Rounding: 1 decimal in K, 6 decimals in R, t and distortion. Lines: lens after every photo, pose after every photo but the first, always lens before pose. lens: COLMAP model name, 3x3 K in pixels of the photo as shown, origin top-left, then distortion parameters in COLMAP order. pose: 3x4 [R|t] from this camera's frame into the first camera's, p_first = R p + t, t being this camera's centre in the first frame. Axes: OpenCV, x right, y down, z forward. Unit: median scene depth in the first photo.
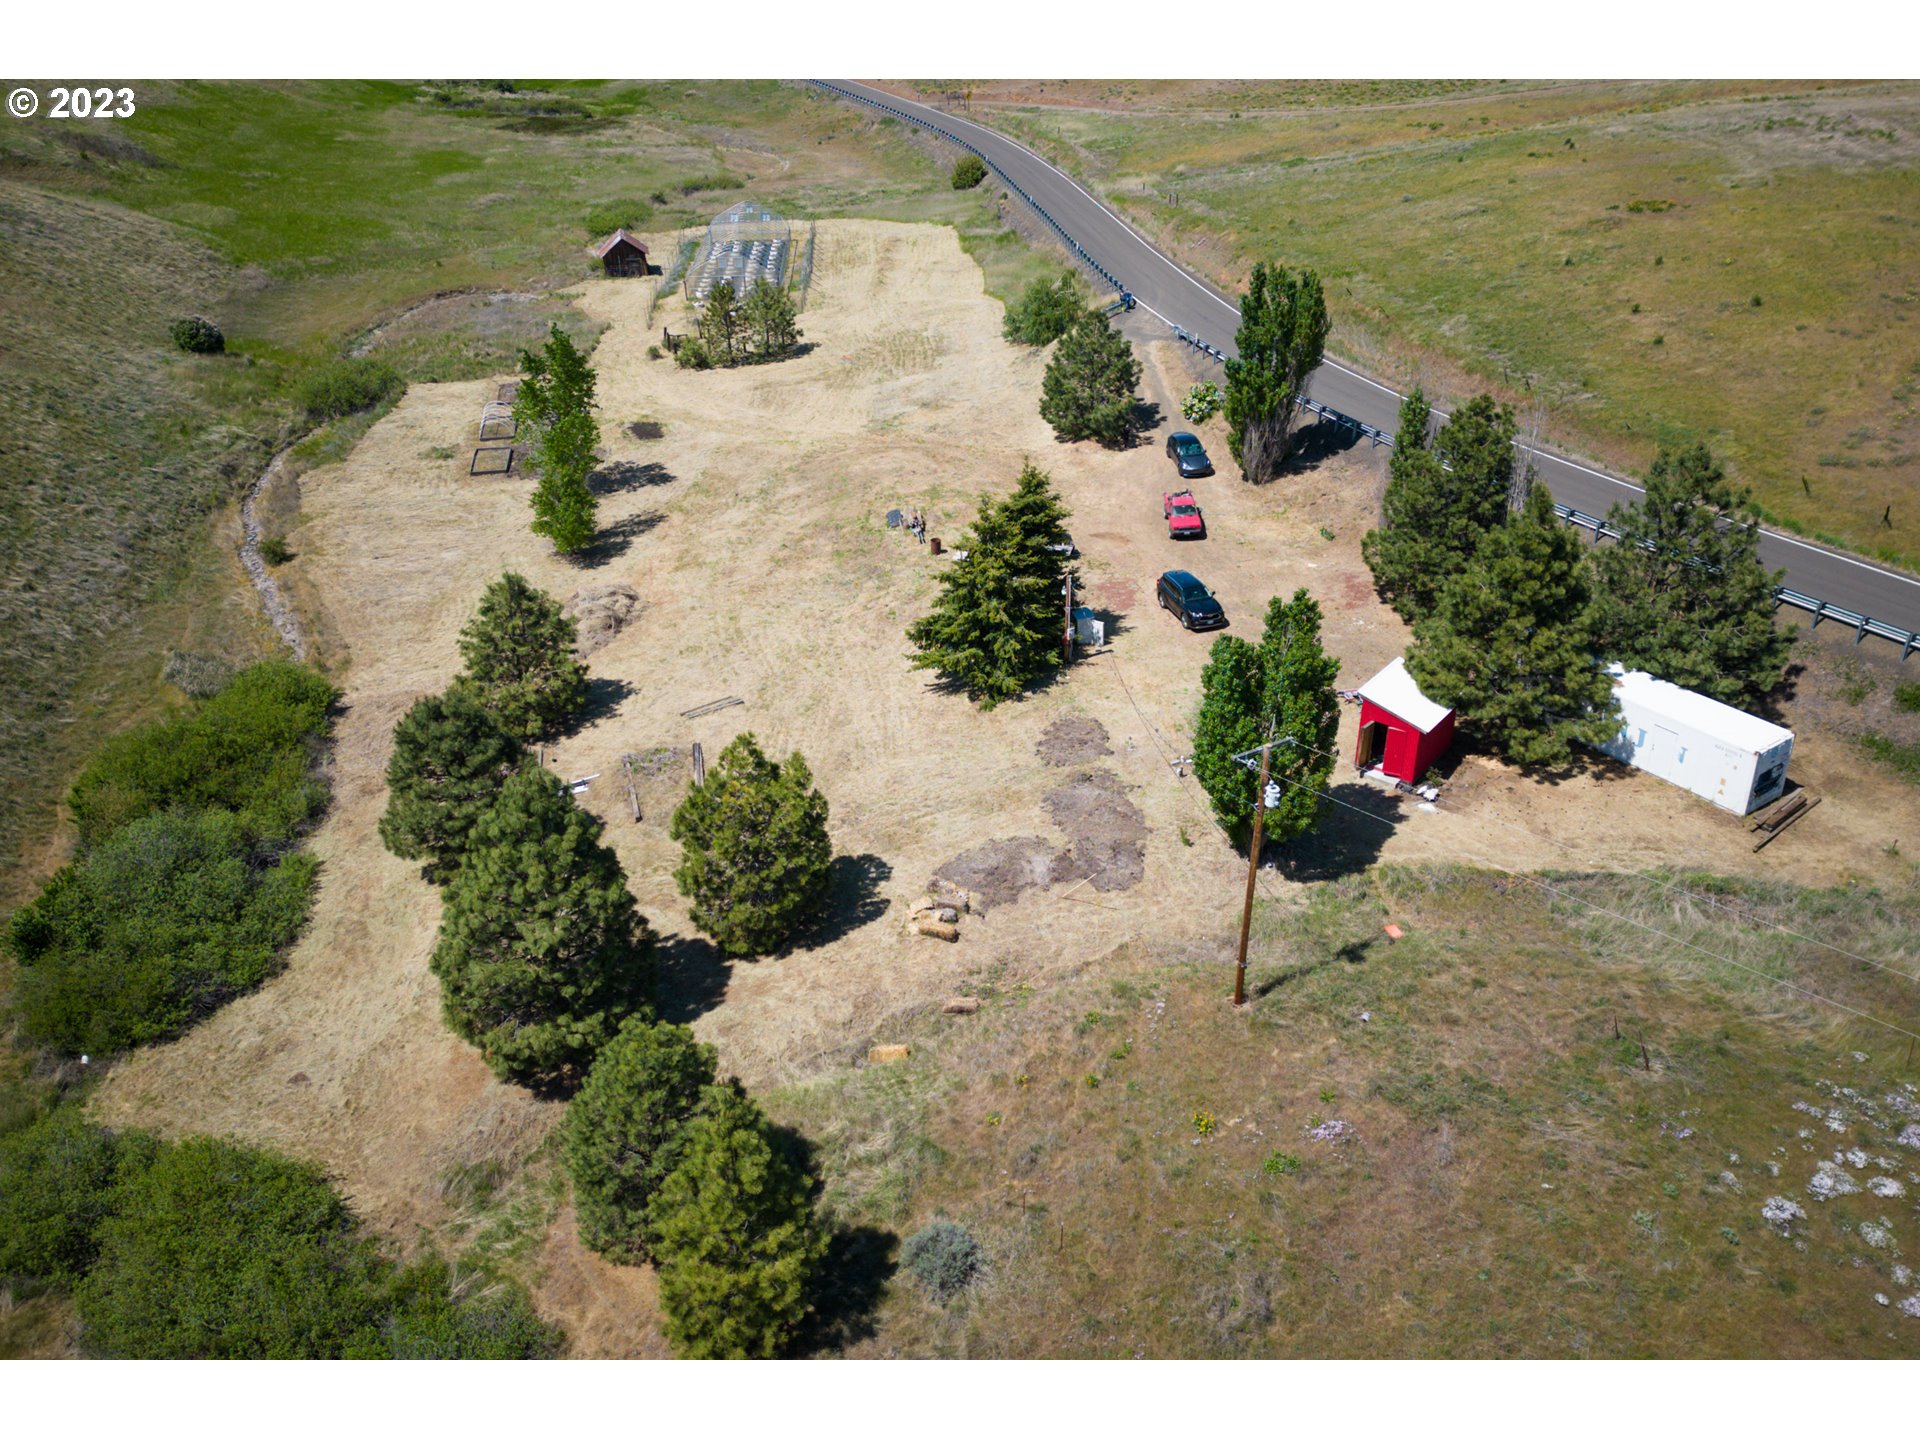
lens RADIAL K [[2121.9, 0, 963.2], [0, 2121.9, 736.7], [0, 0, 1]] dist [0.063113, 0.007216]
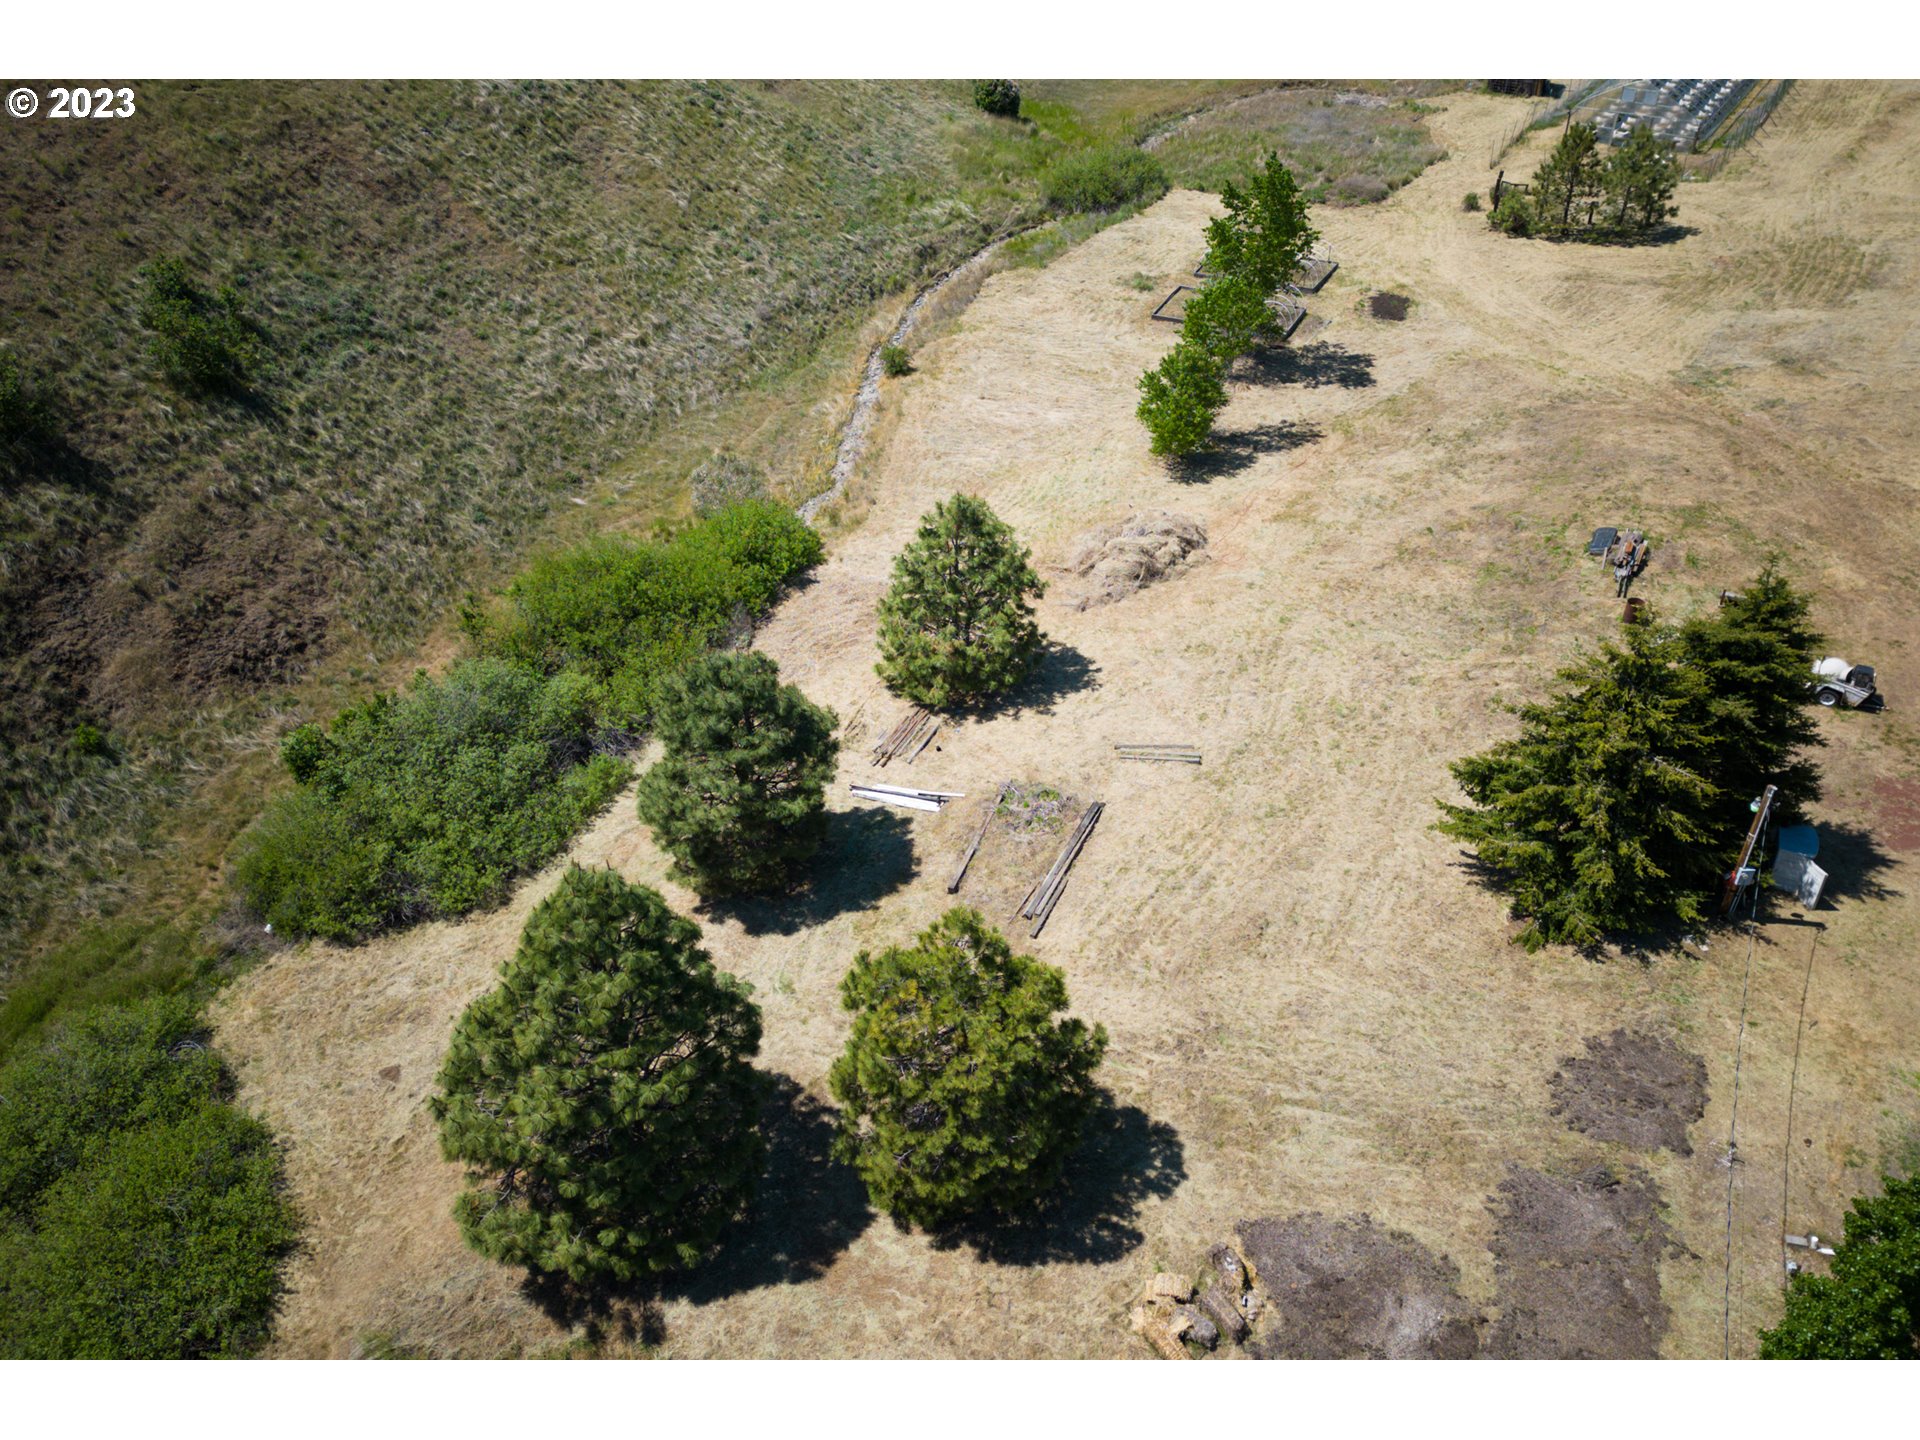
lens RADIAL K [[1622.4, 0, 860.4], [0, 1622.4, 717.4], [0, 0, 1]] dist [0.093839, -0.072750]
pose [[0.782324, 0.354486, -0.512162, 0.075754], [-0.259331, 0.932973, 0.249618, -0.133721], [0.566319, -0.062463, 0.821816, 0.504666]]
